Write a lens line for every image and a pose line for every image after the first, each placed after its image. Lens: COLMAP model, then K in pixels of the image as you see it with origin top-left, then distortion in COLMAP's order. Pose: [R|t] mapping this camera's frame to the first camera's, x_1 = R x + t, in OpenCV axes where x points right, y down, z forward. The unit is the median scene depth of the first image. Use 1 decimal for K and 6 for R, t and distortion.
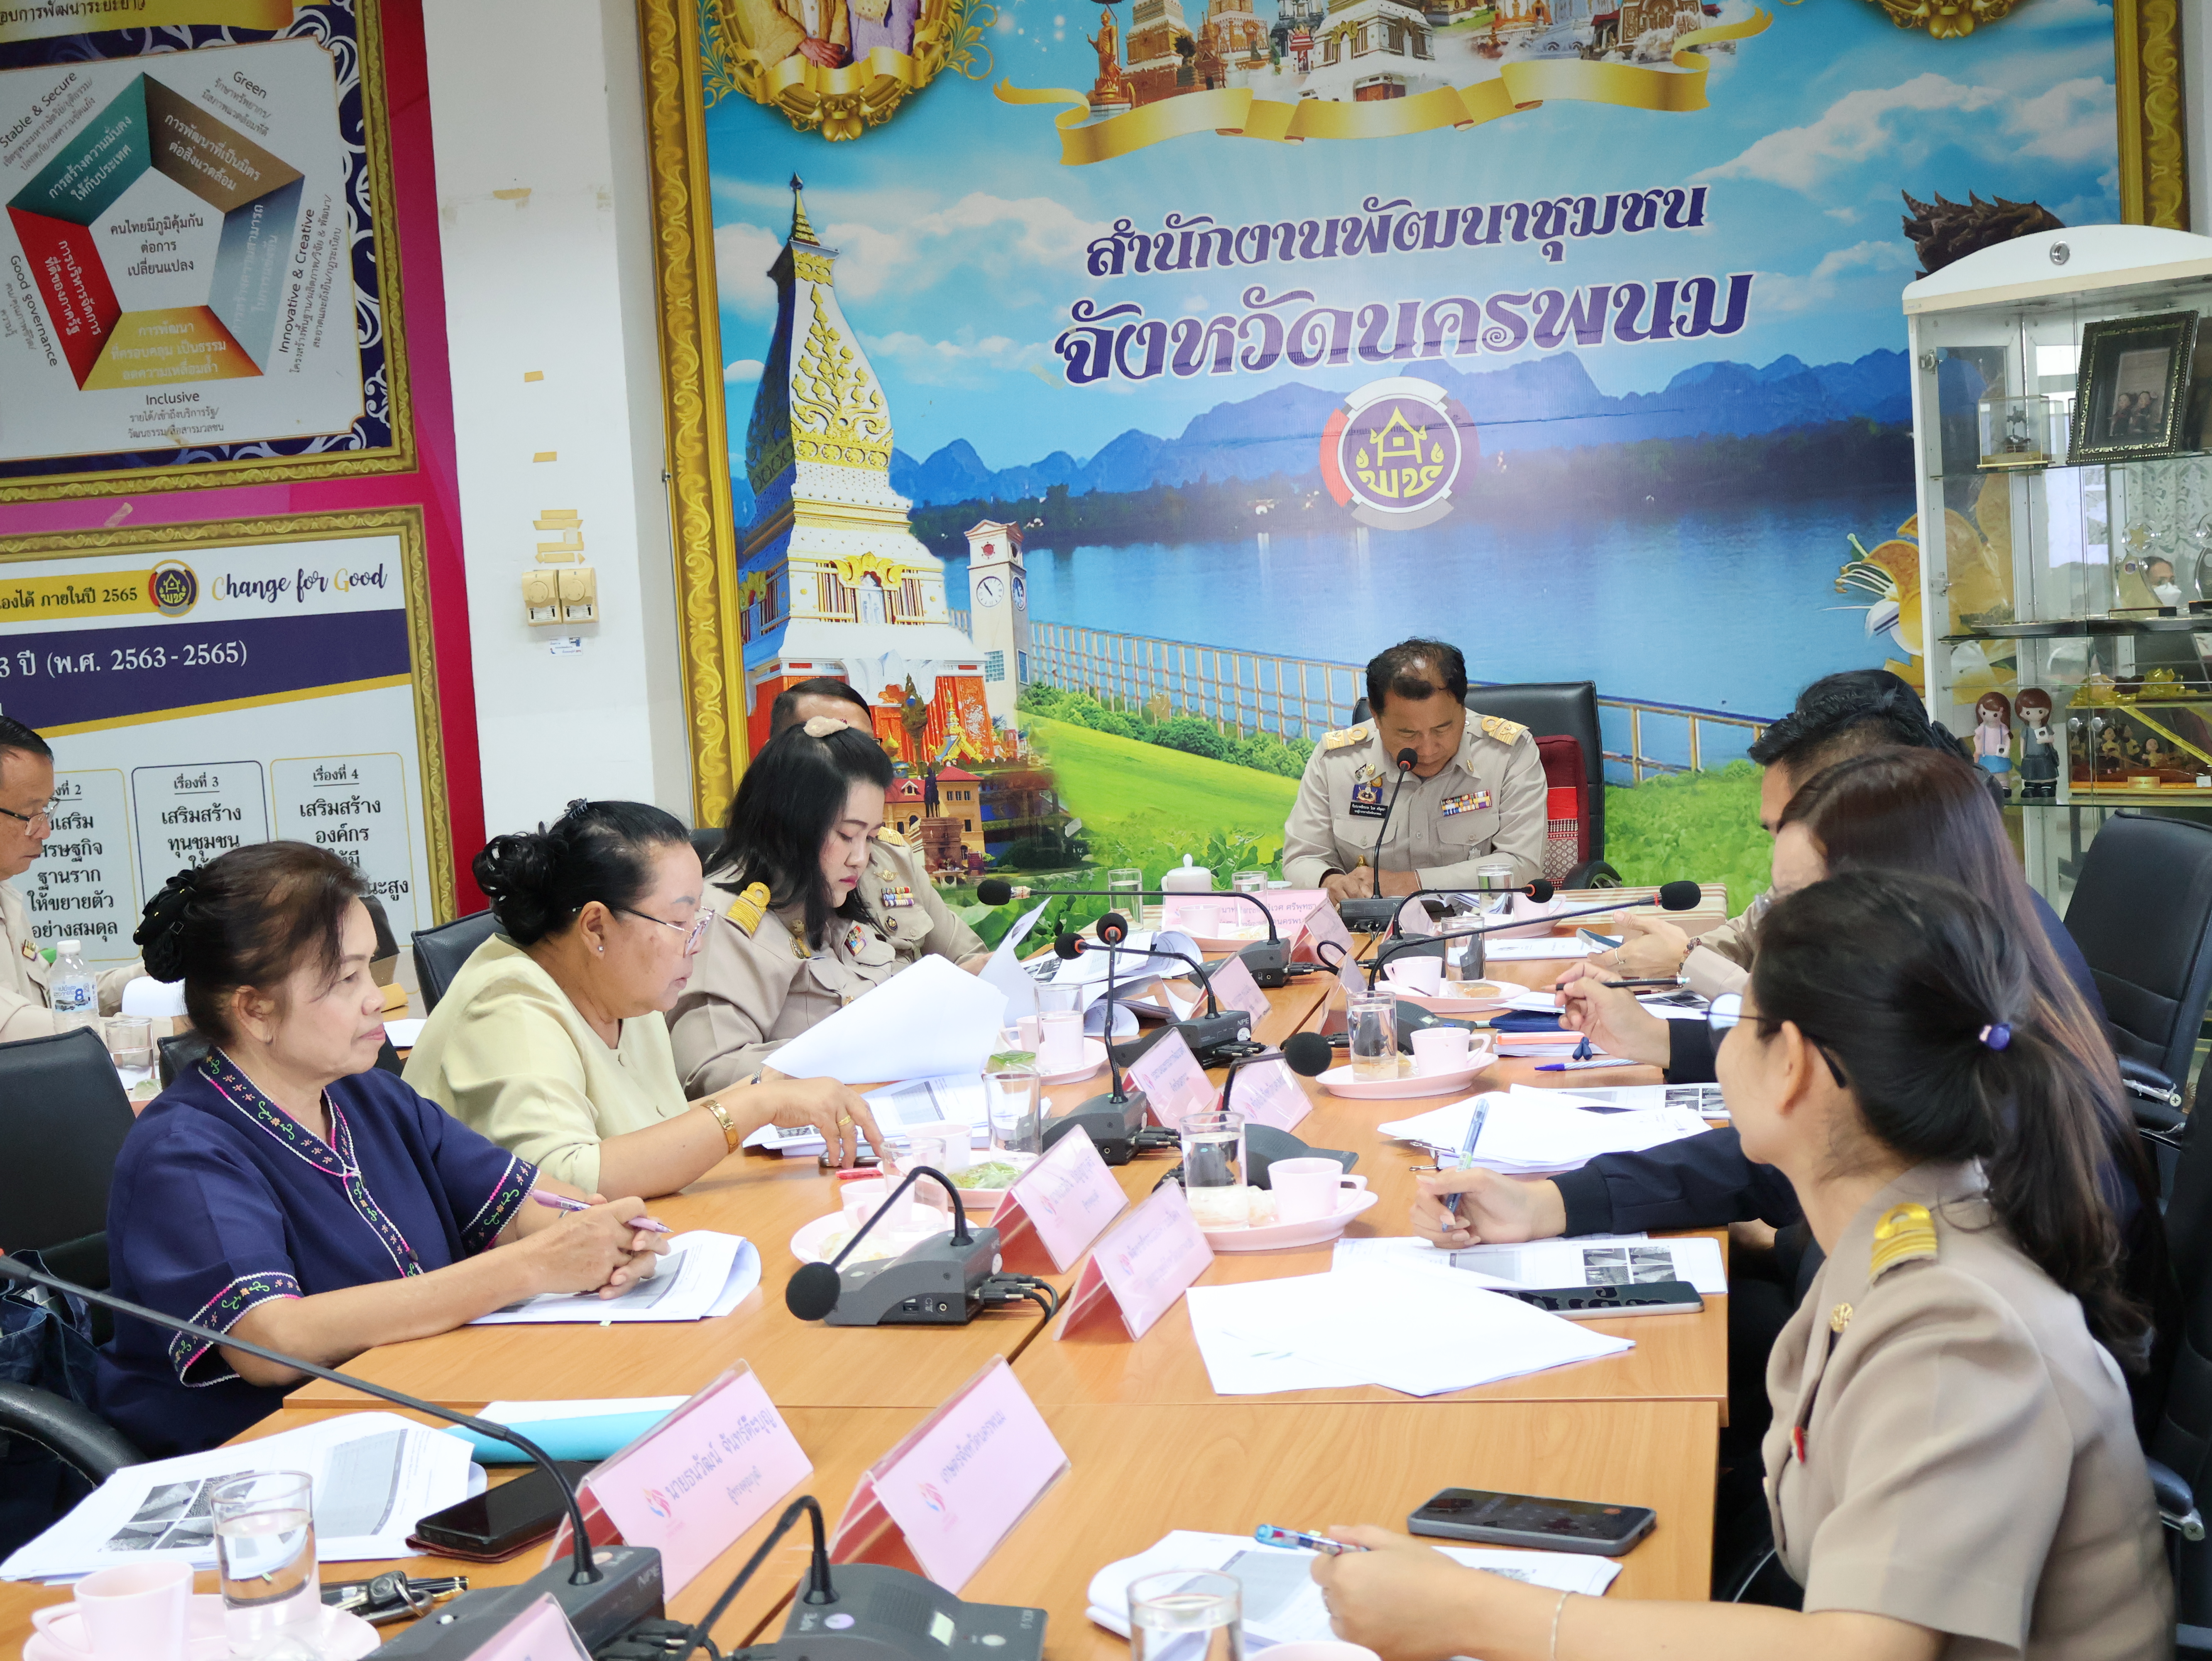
lens RADIAL K [[3054.1, 0, 1102.1], [0, 3054.1, 829.5], [0, 0, 1]] dist [-0.001975, 0.003020]
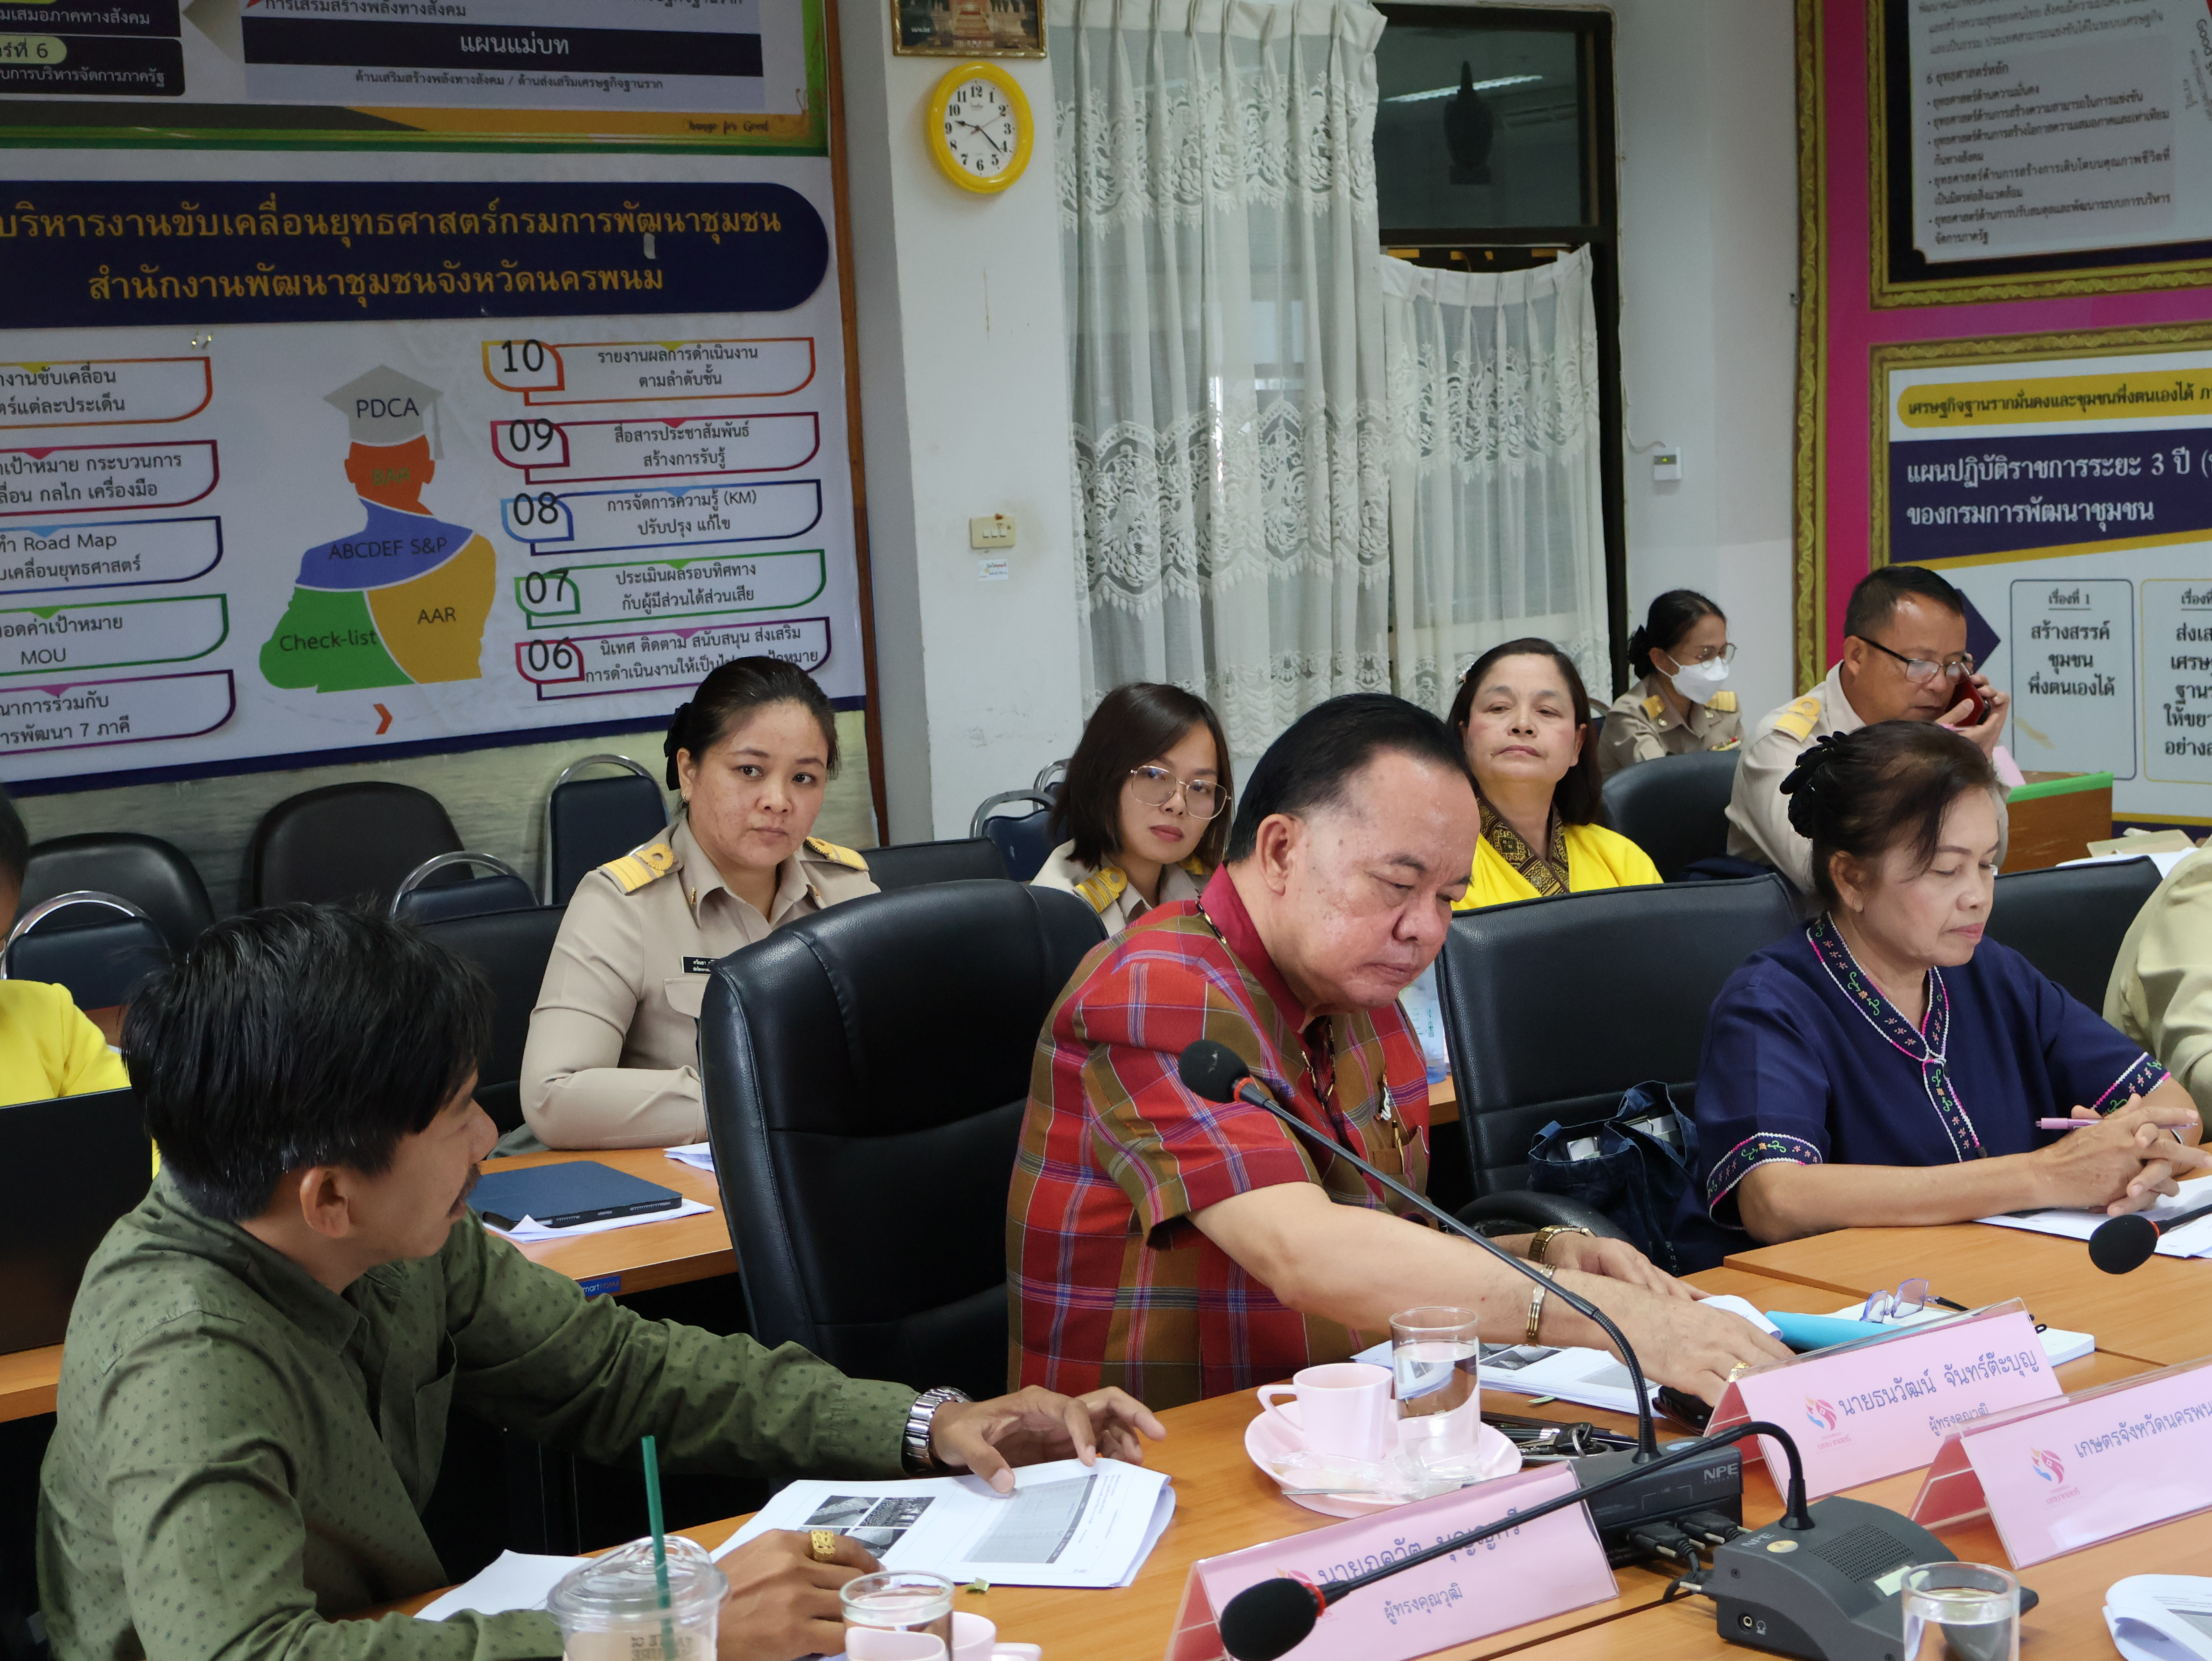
lens RADIAL K [[3435.1, 0, 1106.0], [0, 3435.1, 830.5], [0, 0, 1]] dist [0.012595, -0.018891]
pose [[0.742867, 0.099989, -0.661929, 0.120690], [-0.054538, 0.994535, 0.089025, -0.019129], [0.667214, -0.030033, 0.744261, -0.007040]]
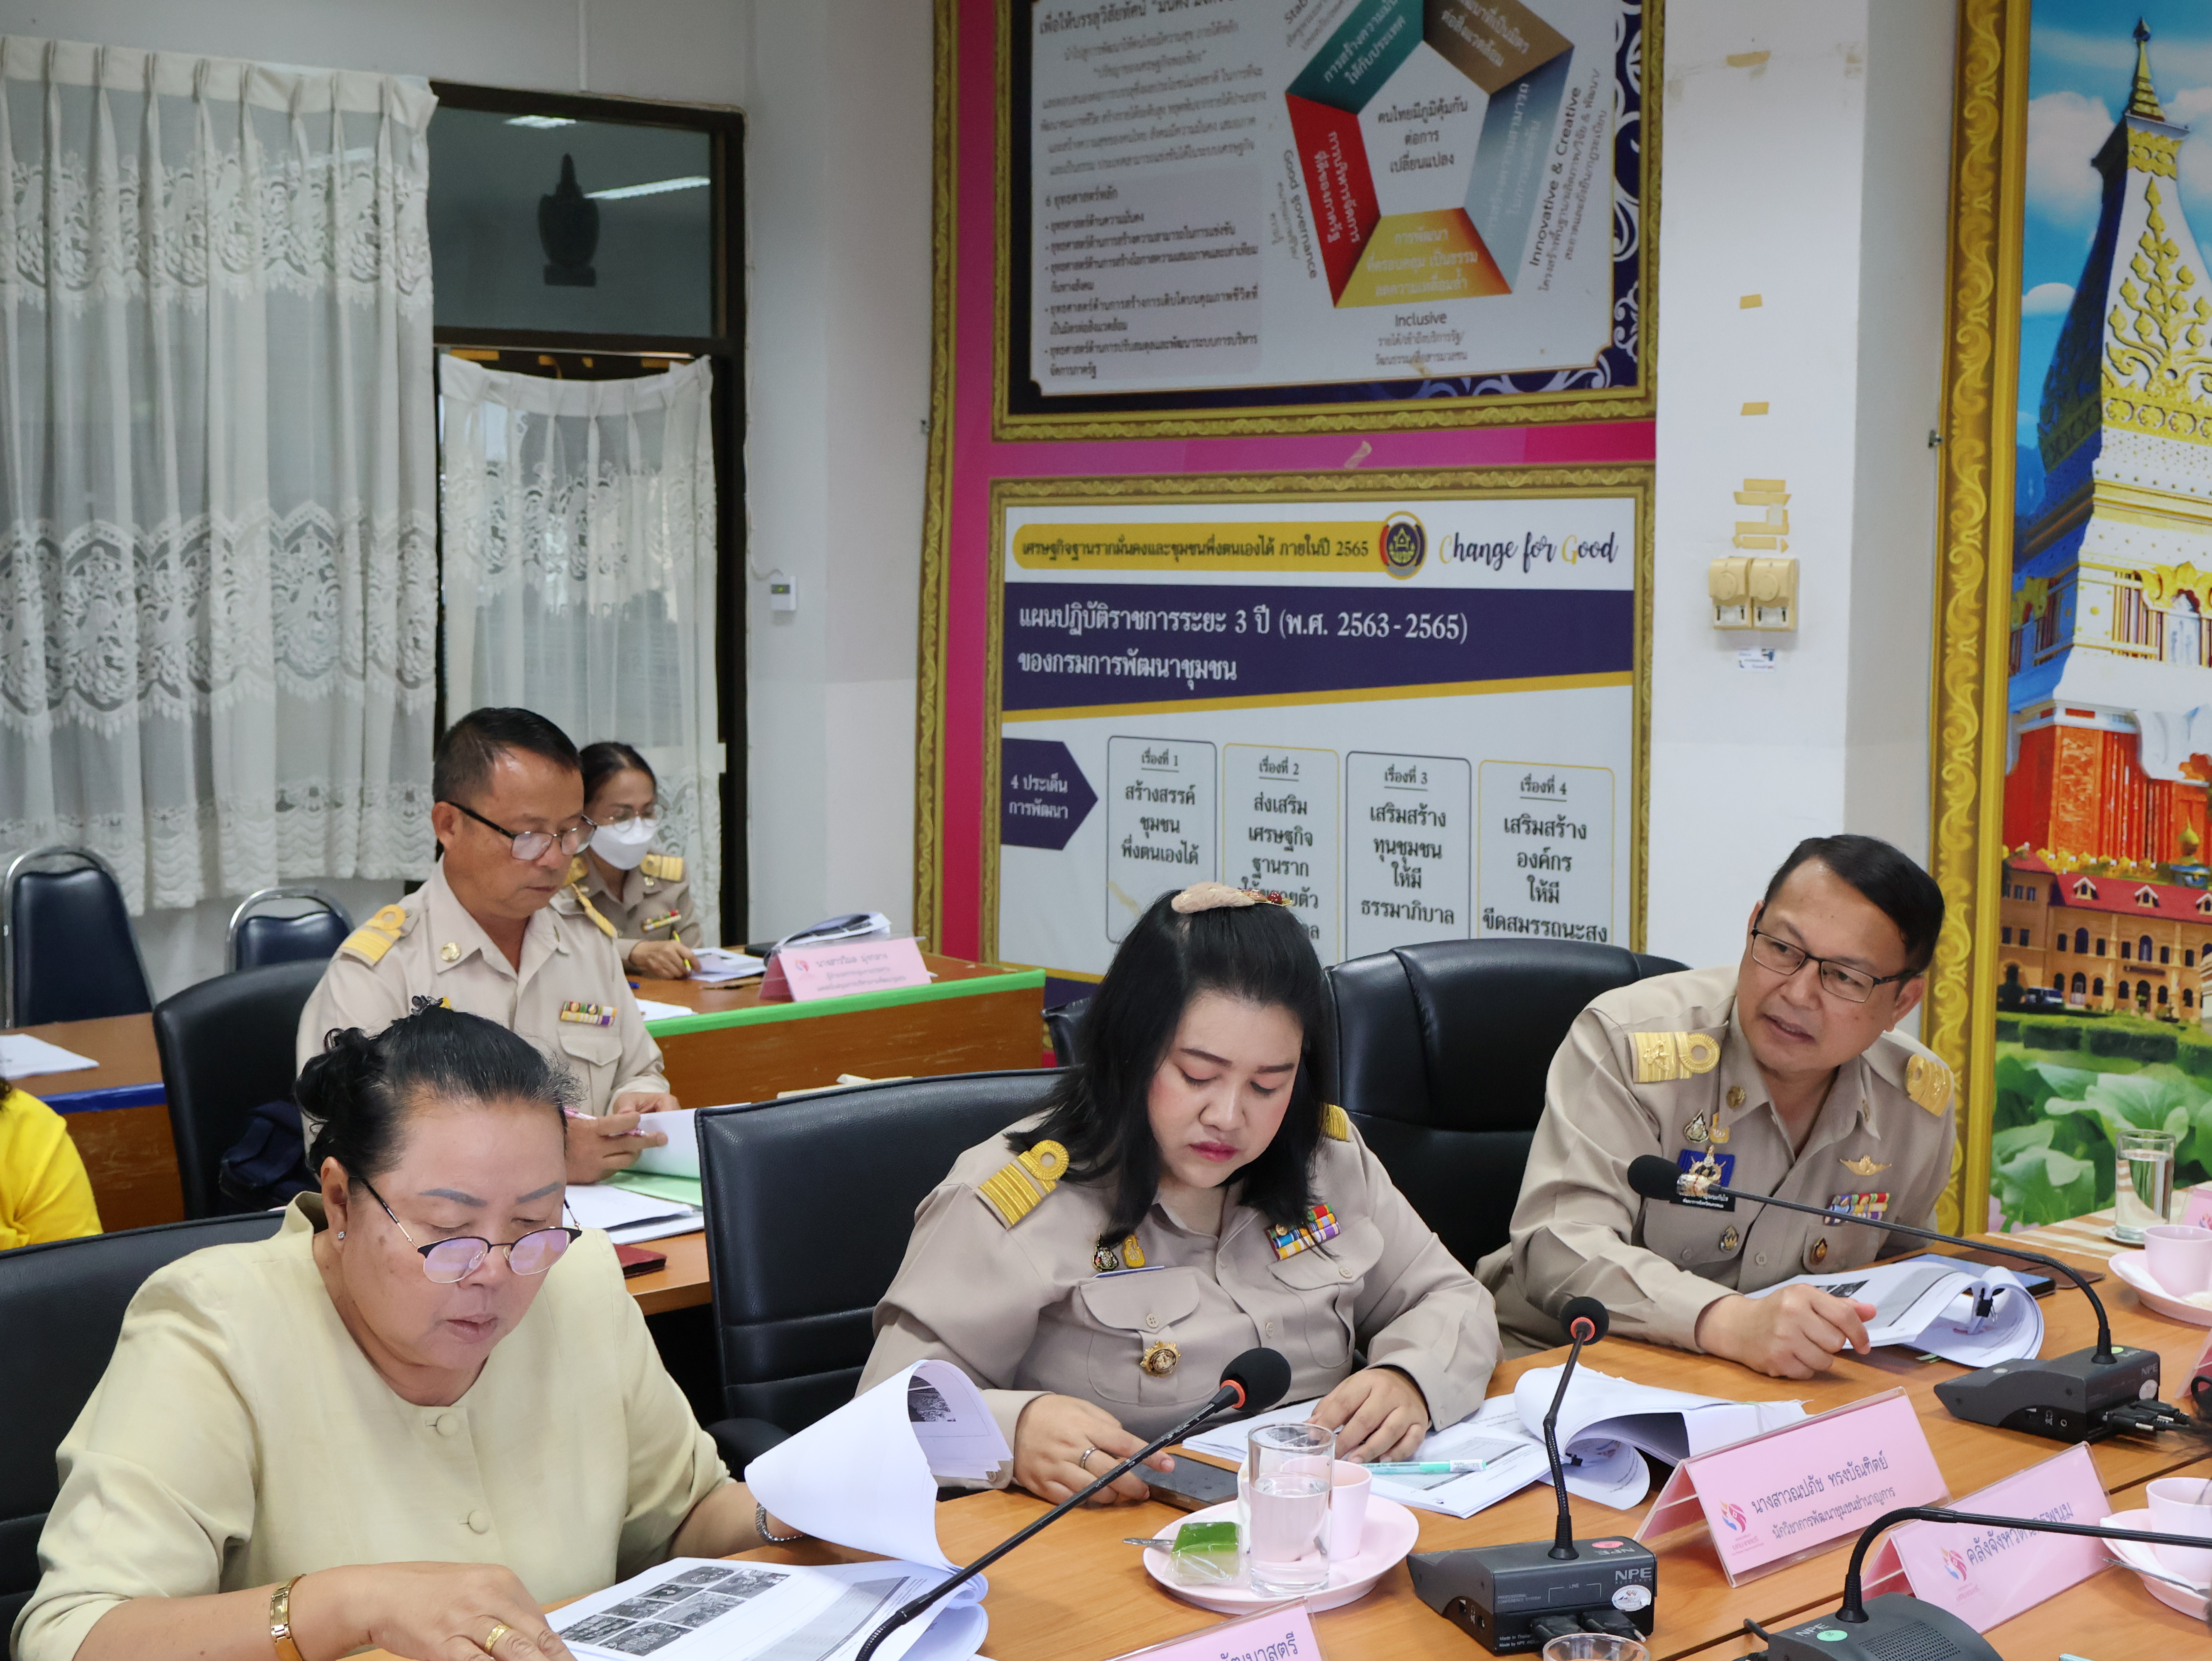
lens RADIAL K [[3058.8, 0, 1098.5], [0, 3058.8, 836.6], [0, 0, 1]] dist [-0.006603, 0.024707]
pose [[0.791281, 0.121861, -0.599186, 0.155554], [-0.101927, 0.992516, 0.067251, -0.050711], [0.602897, 0.007858, 0.797781, 0.295579]]
